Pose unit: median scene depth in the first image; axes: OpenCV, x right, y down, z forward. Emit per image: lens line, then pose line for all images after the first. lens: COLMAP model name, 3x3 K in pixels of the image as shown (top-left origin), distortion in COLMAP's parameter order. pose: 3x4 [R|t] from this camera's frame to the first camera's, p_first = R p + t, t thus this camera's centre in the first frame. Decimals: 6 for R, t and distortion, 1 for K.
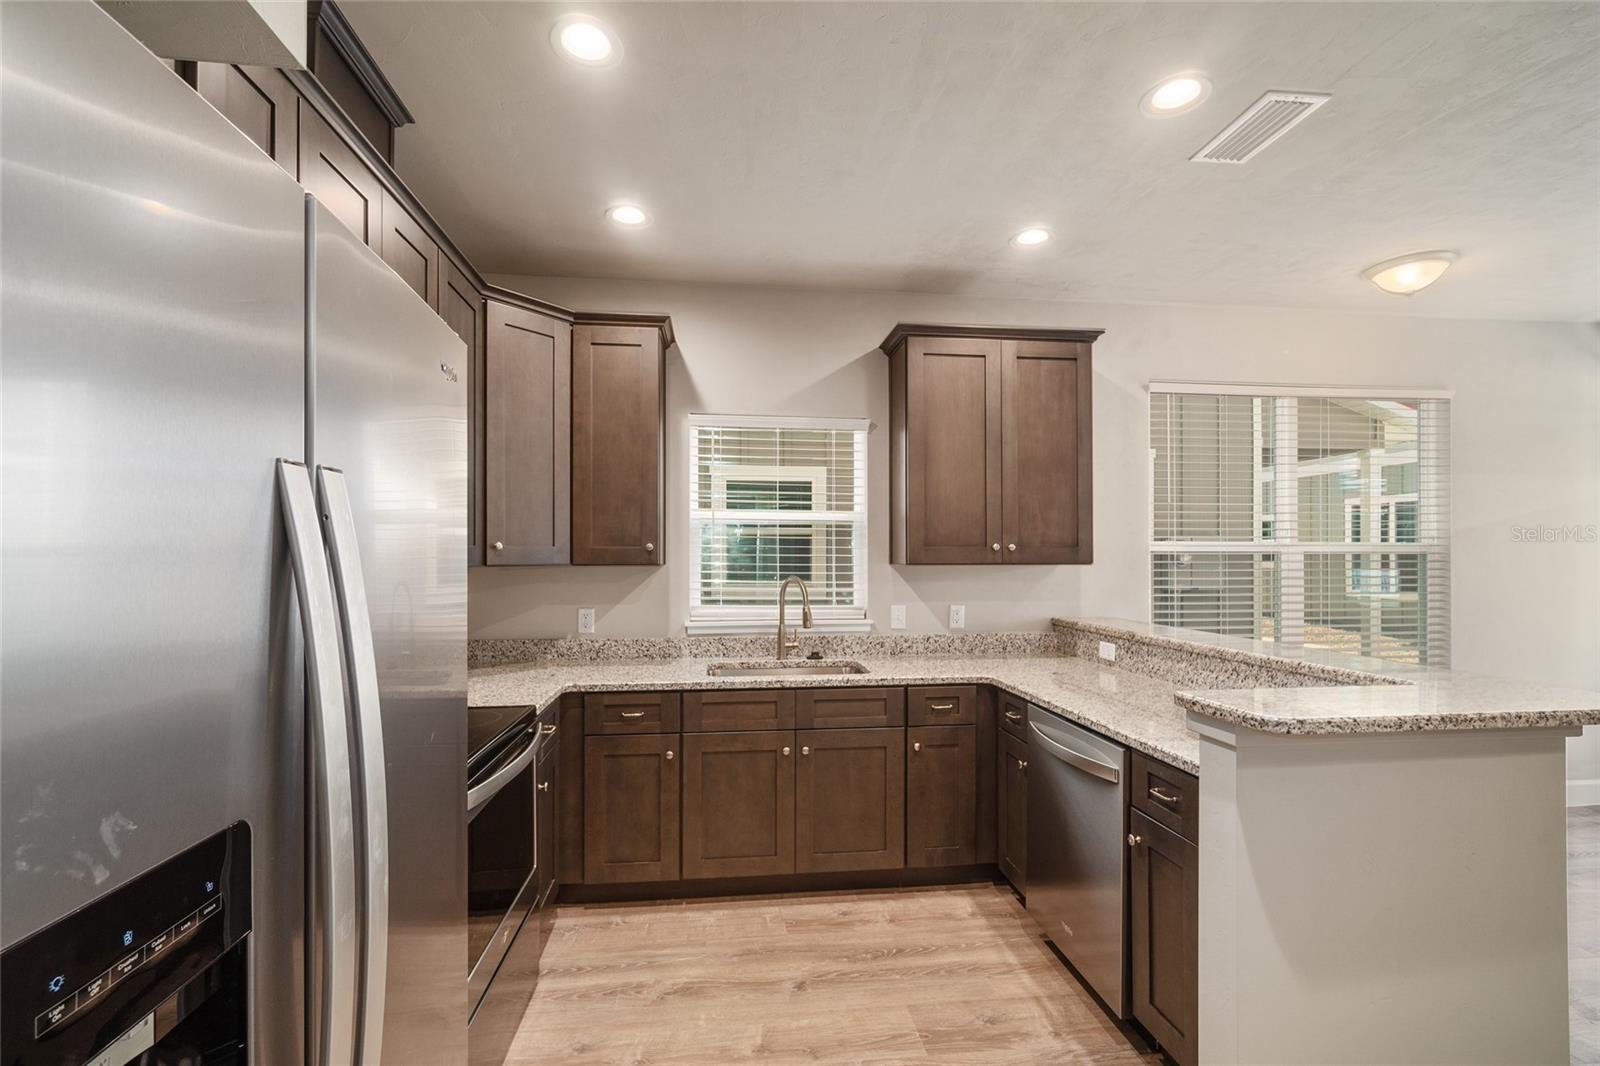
lens RADIAL K [[691.7, 0, 795.3], [0, 691.7, 554.4], [0, 0, 1]] dist [-0.004853, 0.001254]
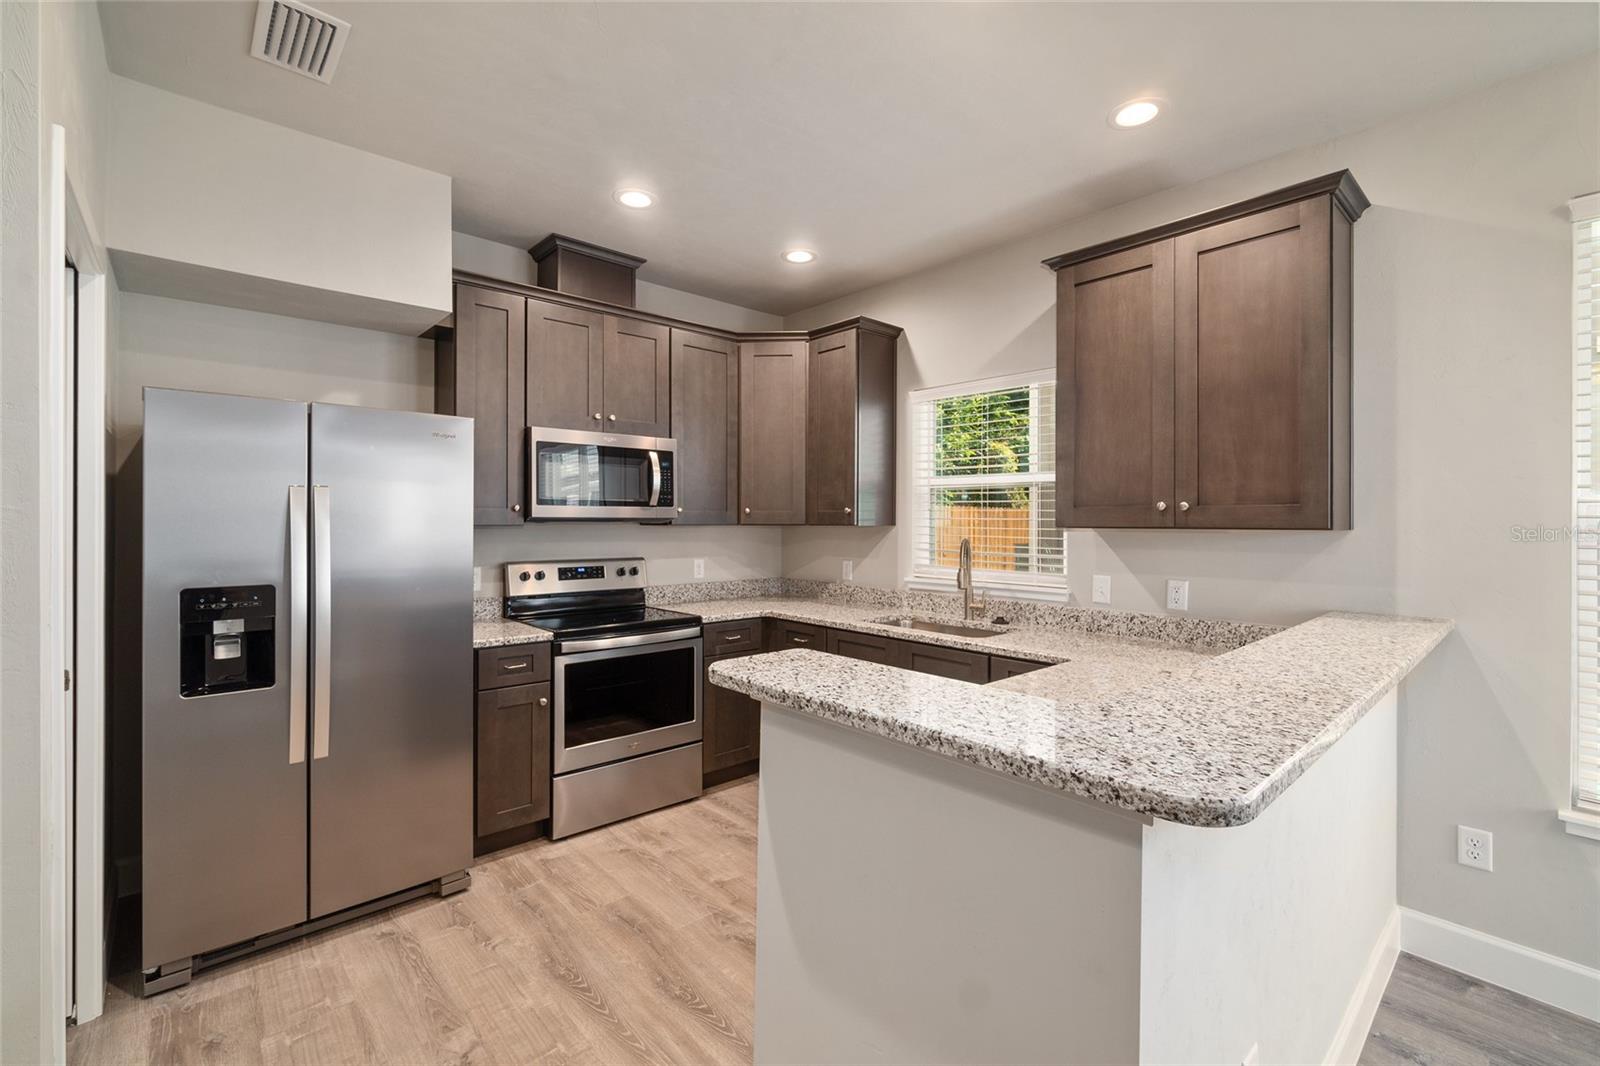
lens RADIAL K [[691.7, 0, 796.3], [0, 691.7, 522.8], [0, 0, 1]] dist [-0.004853, 0.001254]
pose [[0.577336, 0.004163, -0.816496, 0.729219], [-0.002766, 0.999991, 0.003143, 0.006938], [0.816502, 0.000444, 0.577342, 0.221420]]
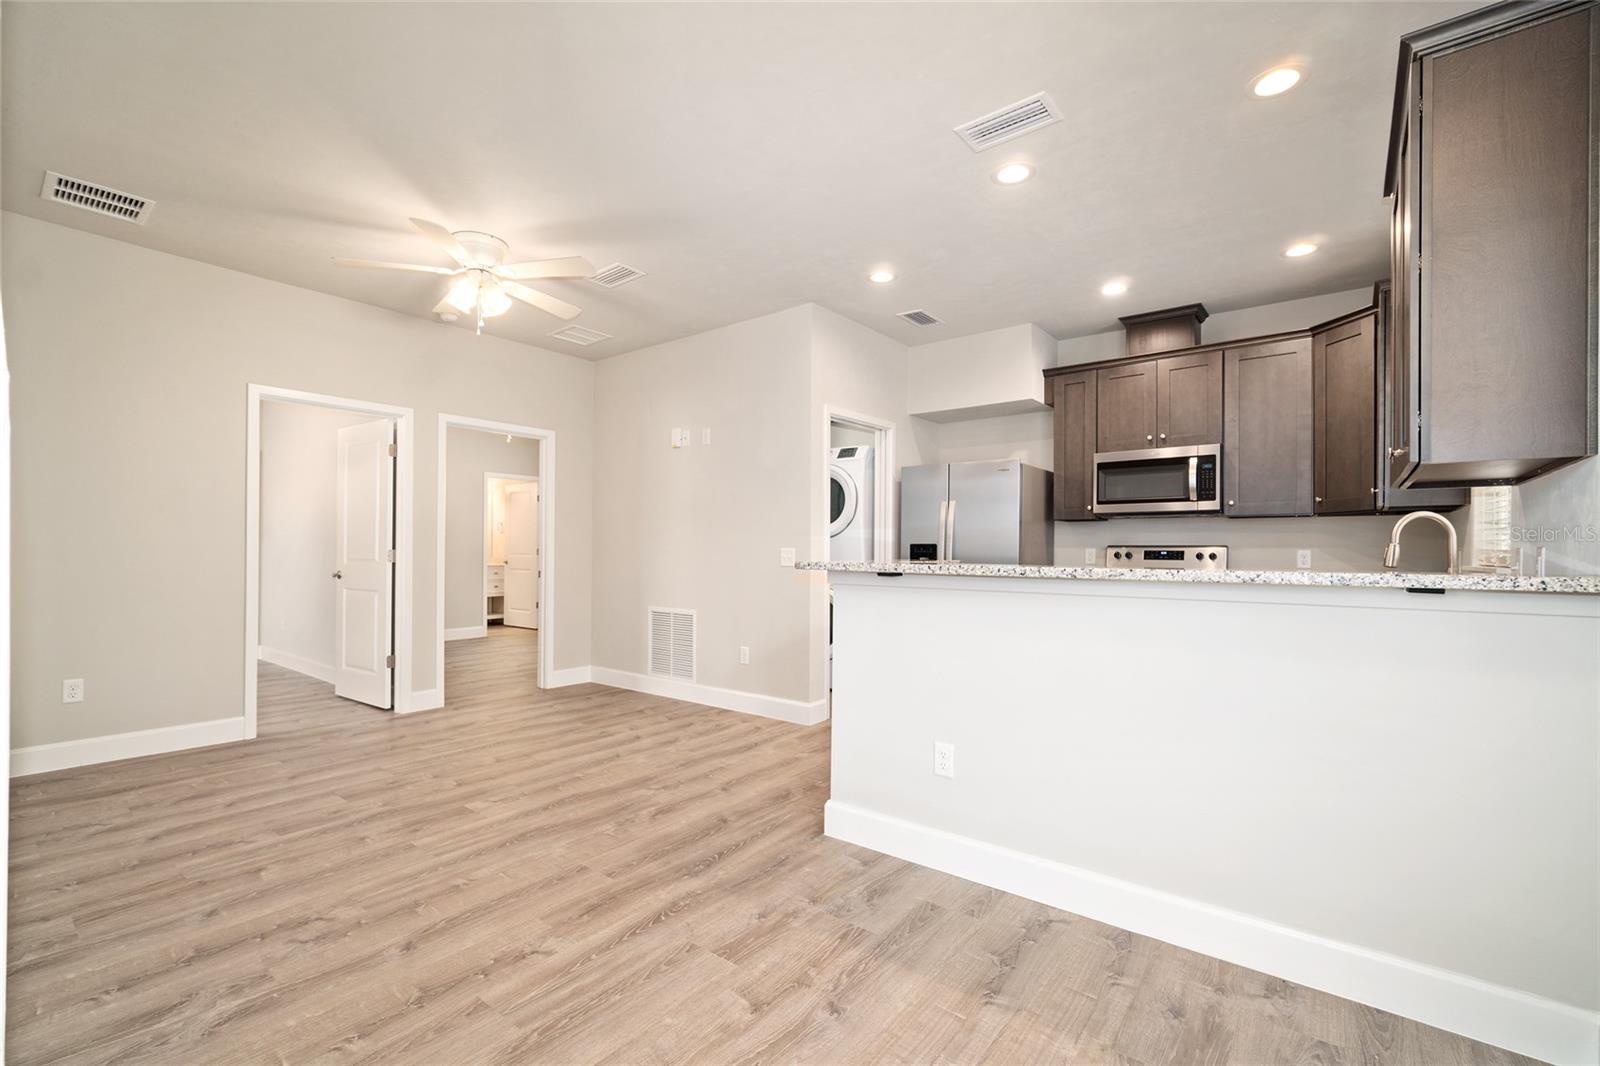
lens RADIAL K [[691.7, 0, 790.9], [0, 691.7, 548.6], [0, 0, 1]] dist [-0.004853, 0.001254]
pose [[-0.710505, -0.007414, -0.703653, 1.257500], [-0.006783, 0.999970, -0.003687, 0.093939], [0.703659, 0.002153, -0.710534, 1.122794]]
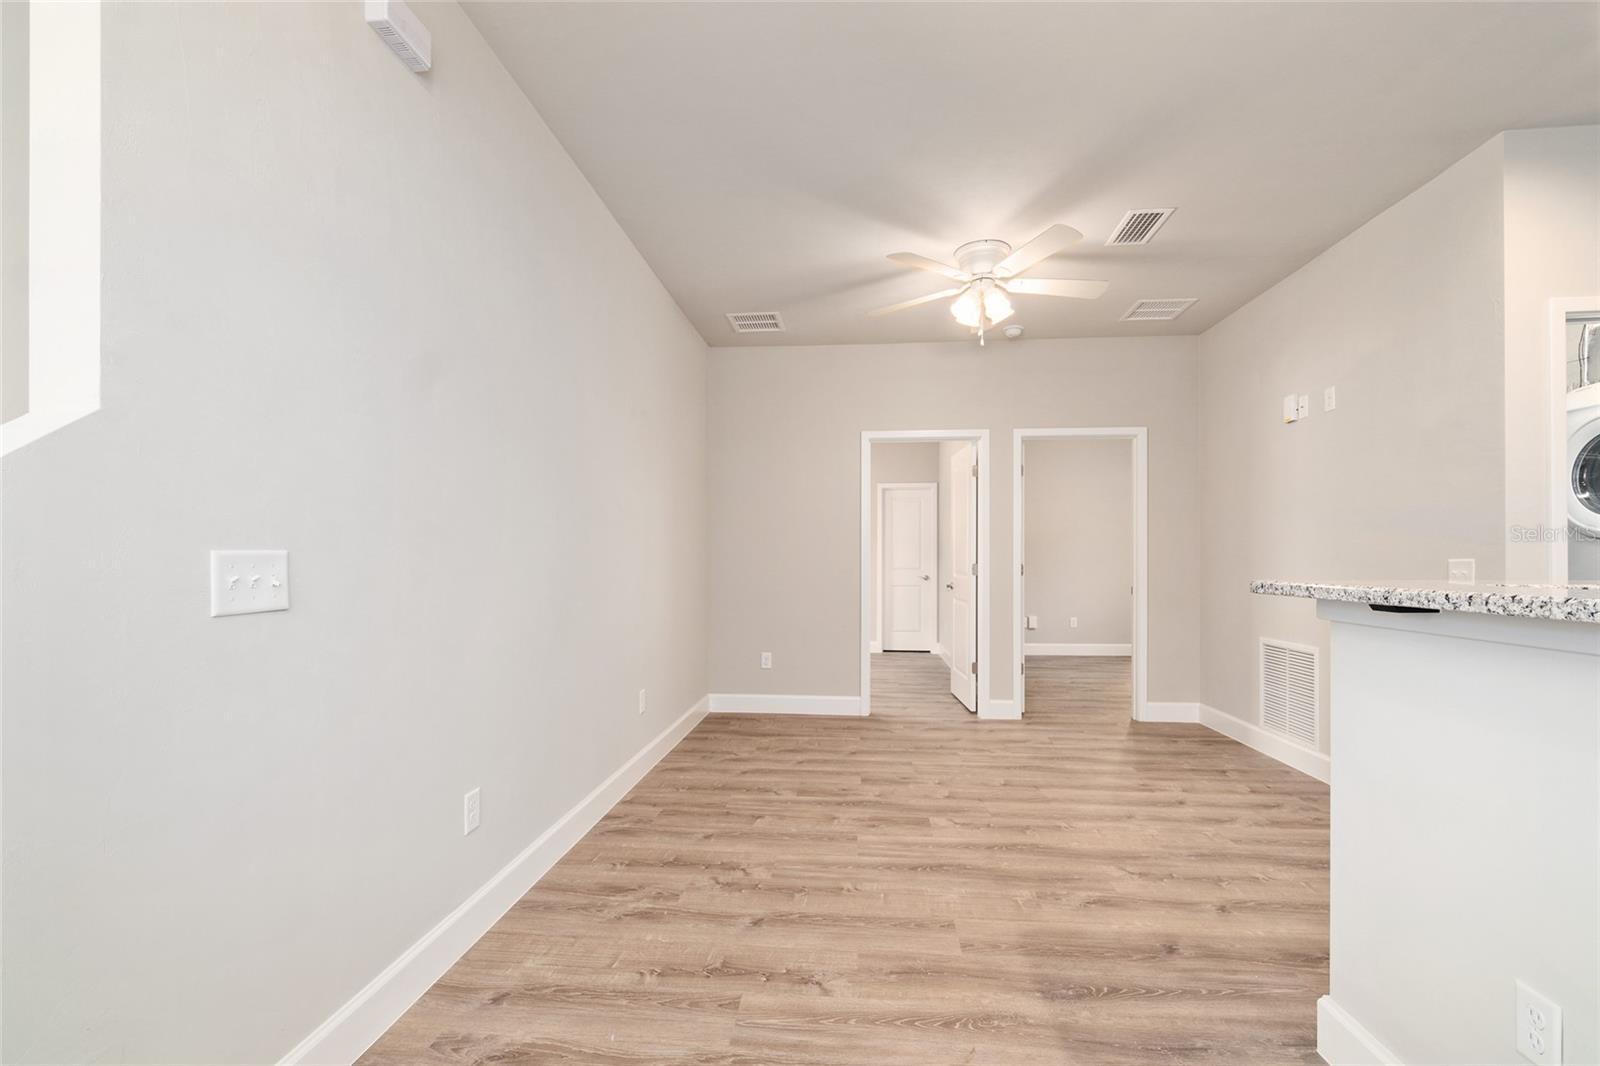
lens RADIAL K [[691.7, 0, 801.6], [0, 691.7, 561.4], [0, 0, 1]] dist [-0.004853, 0.001254]
pose [[-0.978960, -0.000676, 0.204051, 0.859686], [-0.000938, 0.999999, -0.001186, 0.092859], [-0.204050, -0.001352, -0.978959, 1.105843]]
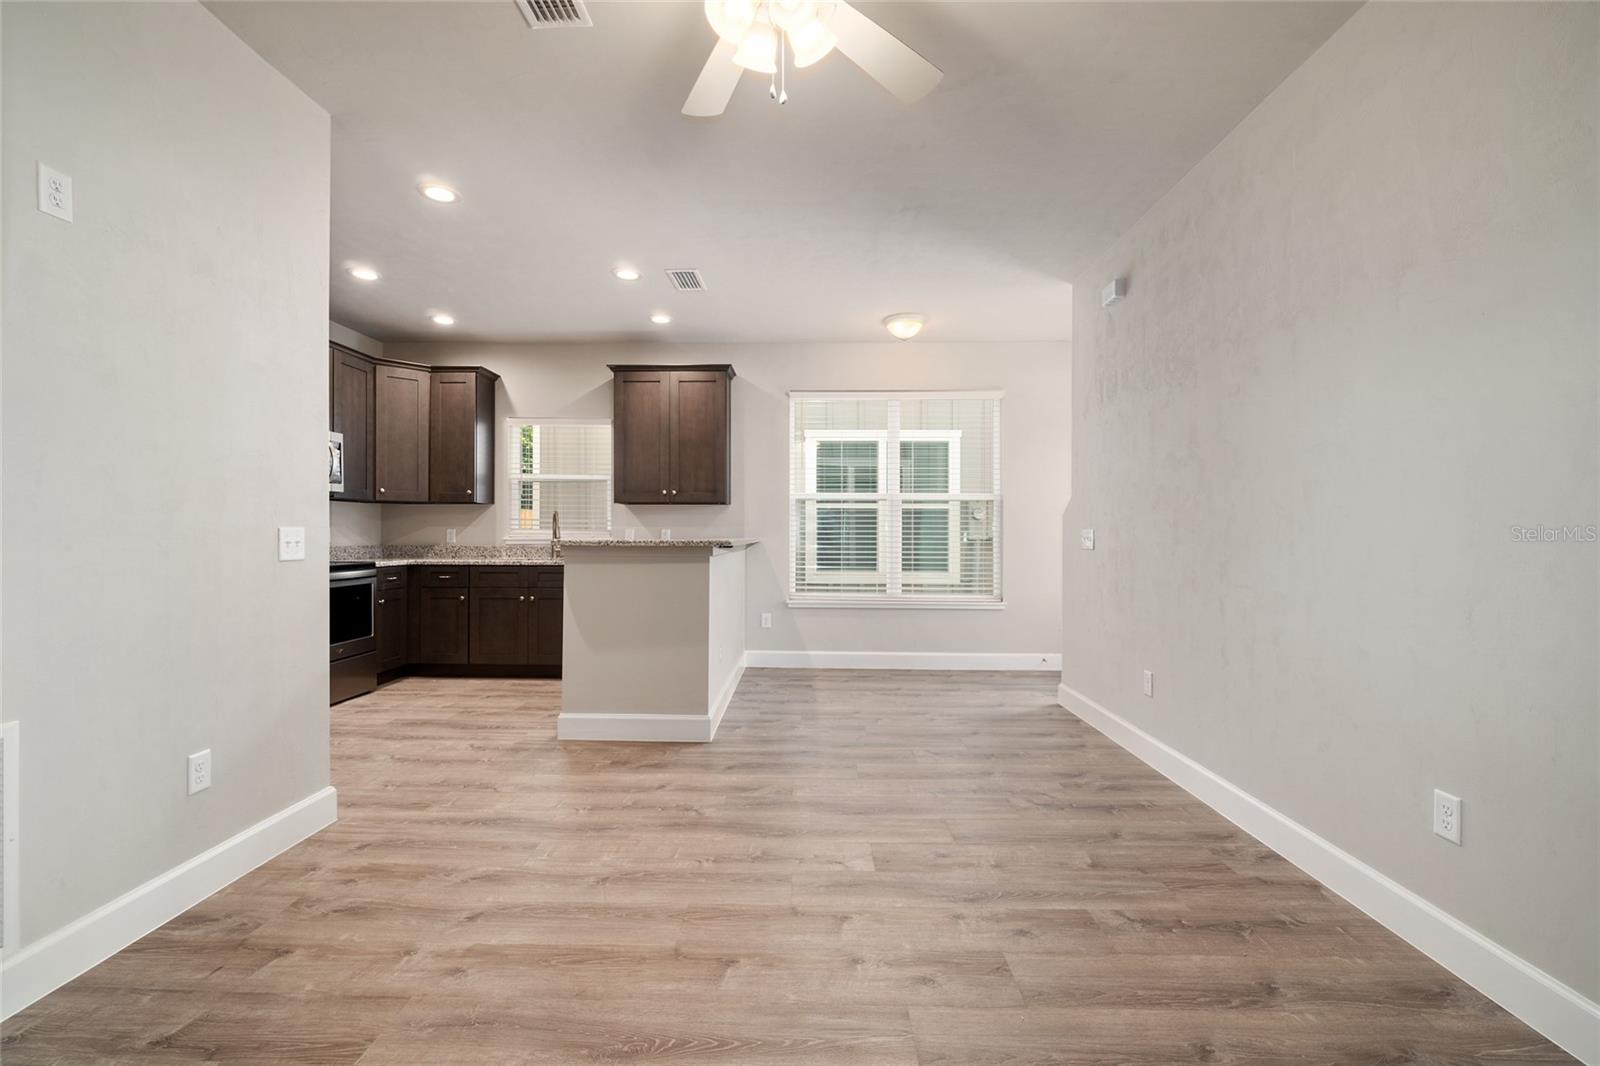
lens RADIAL K [[691.7, 0, 798.1], [0, 691.7, 537.0], [0, 0, 1]] dist [-0.004853, 0.001254]
pose [[0.990968, 0.003579, -0.134051, 0.900480], [-0.002645, 0.999971, 0.007149, 0.092025], [0.134072, -0.006730, 0.990949, -0.703748]]
